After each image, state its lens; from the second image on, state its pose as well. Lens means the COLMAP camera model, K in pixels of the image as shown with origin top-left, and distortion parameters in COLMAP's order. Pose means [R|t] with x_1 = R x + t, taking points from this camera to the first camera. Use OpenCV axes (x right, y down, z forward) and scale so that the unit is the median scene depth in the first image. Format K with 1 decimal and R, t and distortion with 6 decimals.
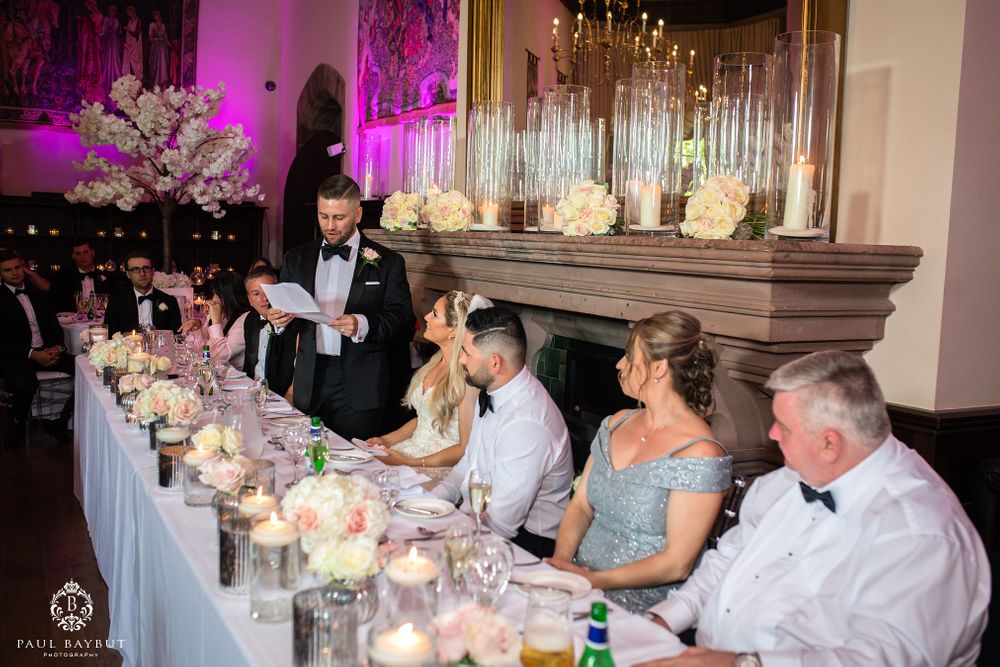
lens RADIAL K [[956.7, 0, 503.7], [0, 956.7, 324.9], [0, 0, 1]] dist [-0.062690, 0.100562]
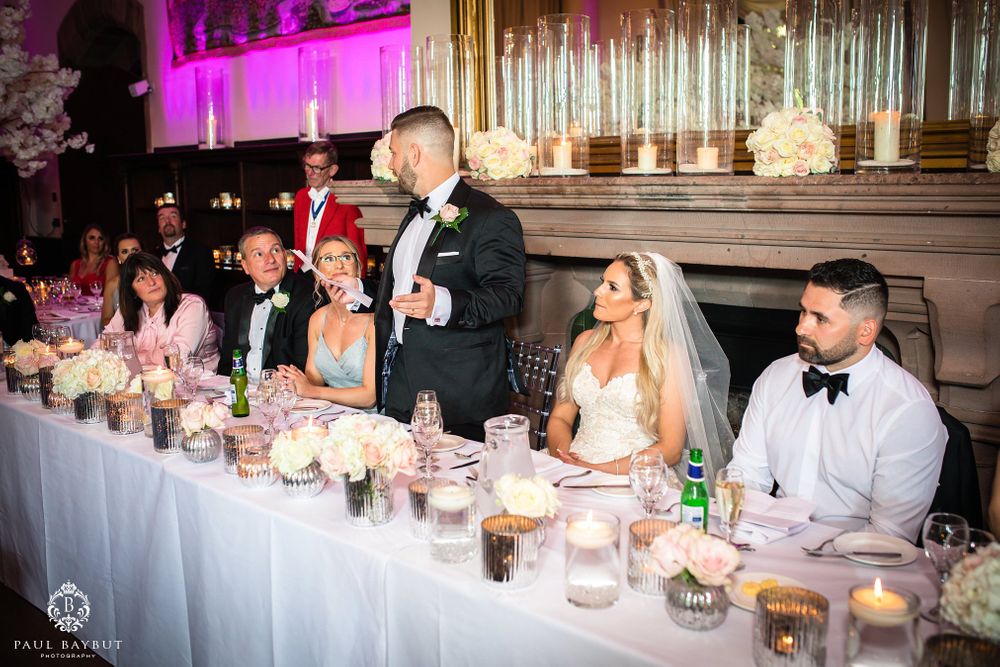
lens RADIAL K [[956.7, 0, 503.7], [0, 956.7, 324.9], [0, 0, 1]] dist [-0.062690, 0.100562]
pose [[0.943988, -0.092664, 0.316701, -0.204388], [0.073449, 0.994689, 0.072107, -0.020408], [-0.321701, -0.044807, 0.945781, 0.142269]]
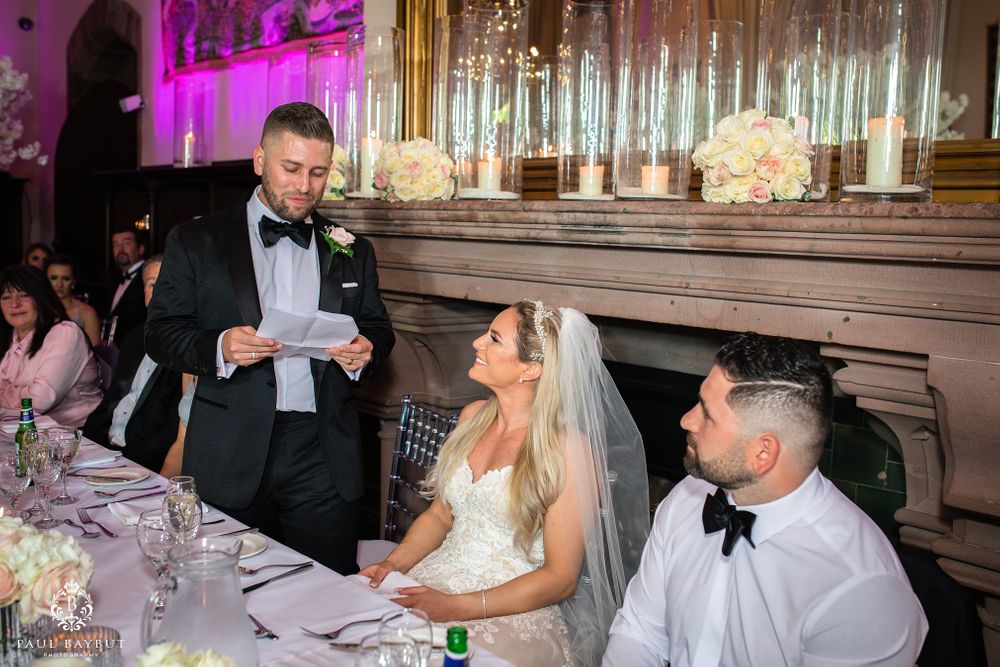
lens RADIAL K [[956.7, 0, 503.7], [0, 956.7, 324.9], [0, 0, 1]] dist [-0.062690, 0.100562]
pose [[0.968161, -0.027534, 0.248809, -0.103148], [0.023071, 0.999517, 0.020836, -0.016100], [-0.249263, -0.014432, 0.968328, 0.223308]]
